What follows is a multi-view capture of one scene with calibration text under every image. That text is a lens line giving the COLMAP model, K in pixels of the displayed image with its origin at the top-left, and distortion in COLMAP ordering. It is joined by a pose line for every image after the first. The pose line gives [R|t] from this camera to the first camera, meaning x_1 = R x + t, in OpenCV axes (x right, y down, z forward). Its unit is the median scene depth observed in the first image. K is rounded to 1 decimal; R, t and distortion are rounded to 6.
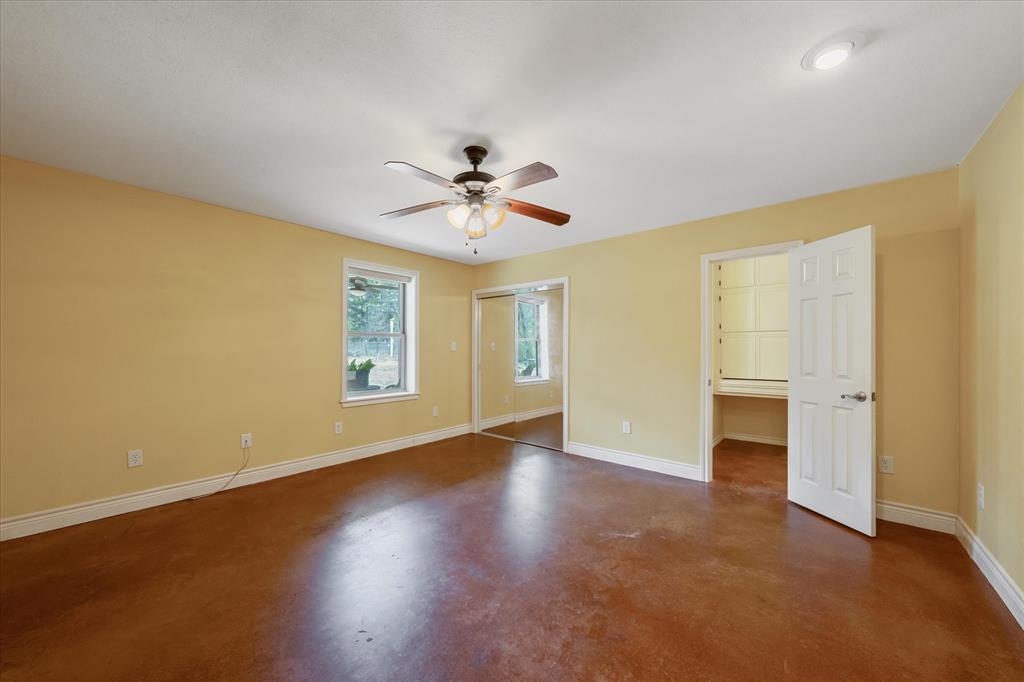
lens RADIAL K [[386.5, 0, 512.0], [0, 386.5, 341.0], [0, 0, 1]] dist [-0.000285, -0.000058]
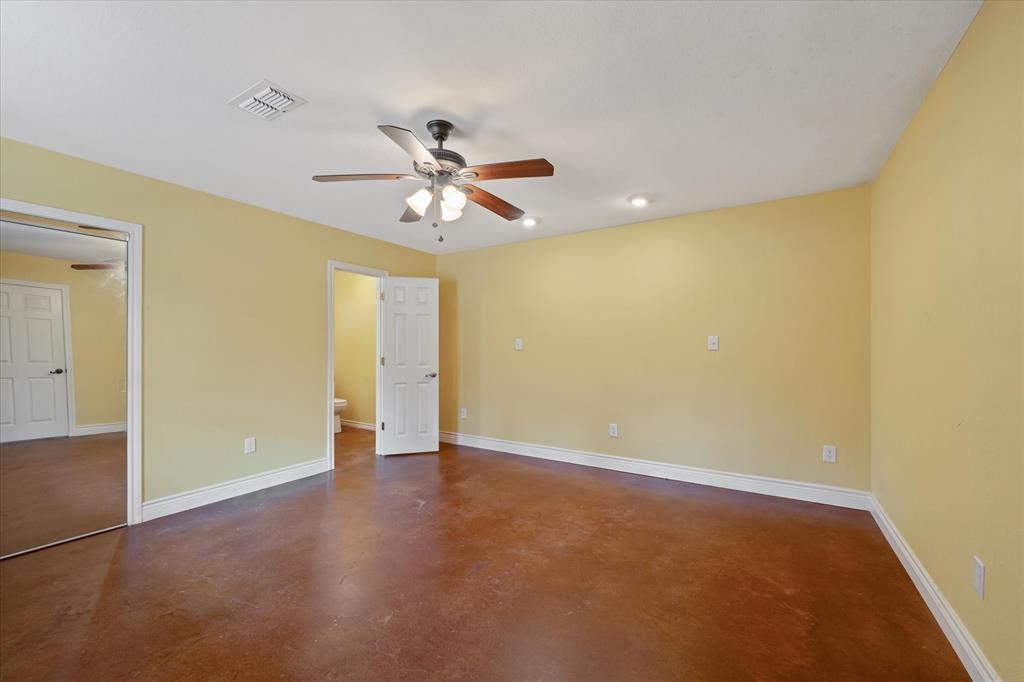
lens RADIAL K [[436.1, 0, 512.0], [0, 436.1, 341.0], [0, 0, 1]] dist [-0.000548, -0.000084]
pose [[-0.194000, 0.012575, 0.980921, -1.095382], [-0.023007, 0.999584, -0.017364, 0.016327], [-0.980732, -0.025937, -0.193630, 1.011791]]
